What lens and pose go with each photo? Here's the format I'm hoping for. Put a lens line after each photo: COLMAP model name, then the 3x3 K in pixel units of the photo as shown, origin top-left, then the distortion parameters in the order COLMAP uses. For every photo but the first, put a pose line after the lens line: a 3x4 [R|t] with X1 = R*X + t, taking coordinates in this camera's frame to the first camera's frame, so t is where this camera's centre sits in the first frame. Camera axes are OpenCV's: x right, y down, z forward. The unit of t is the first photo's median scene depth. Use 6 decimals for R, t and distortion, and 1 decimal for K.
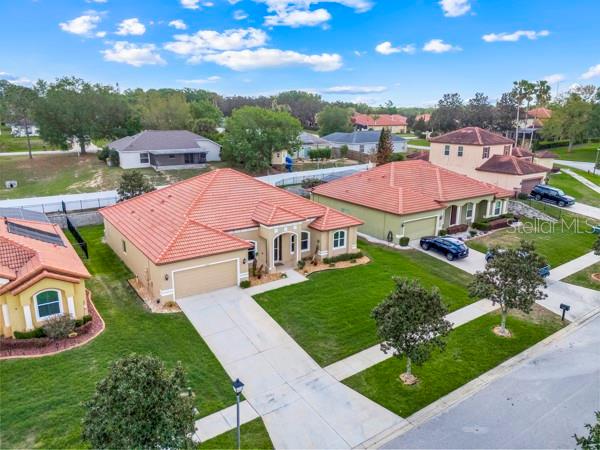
lens RADIAL K [[444.0, 0, 302.4], [0, 444.0, 226.5], [0, 0, 1]] dist [0.079740, -0.073965]
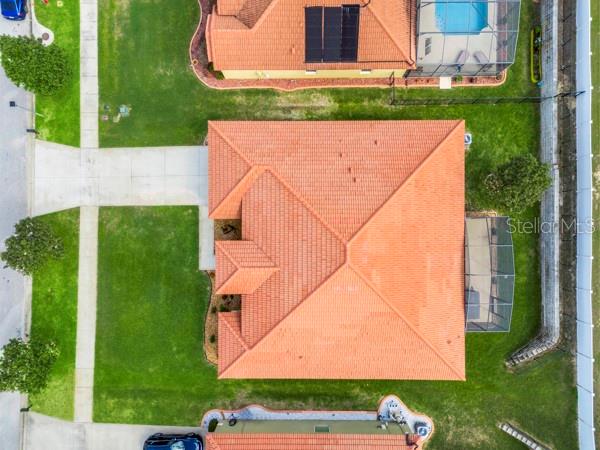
lens RADIAL K [[444.0, 0, 299.5], [0, 444.0, 224.1], [0, 0, 1]] dist [0.079740, -0.073965]
pose [[-0.568001, 0.823019, 0.003821, -0.182065], [-0.205134, -0.146065, 0.967773, -0.795224], [0.797054, 0.548912, 0.251795, 0.751694]]
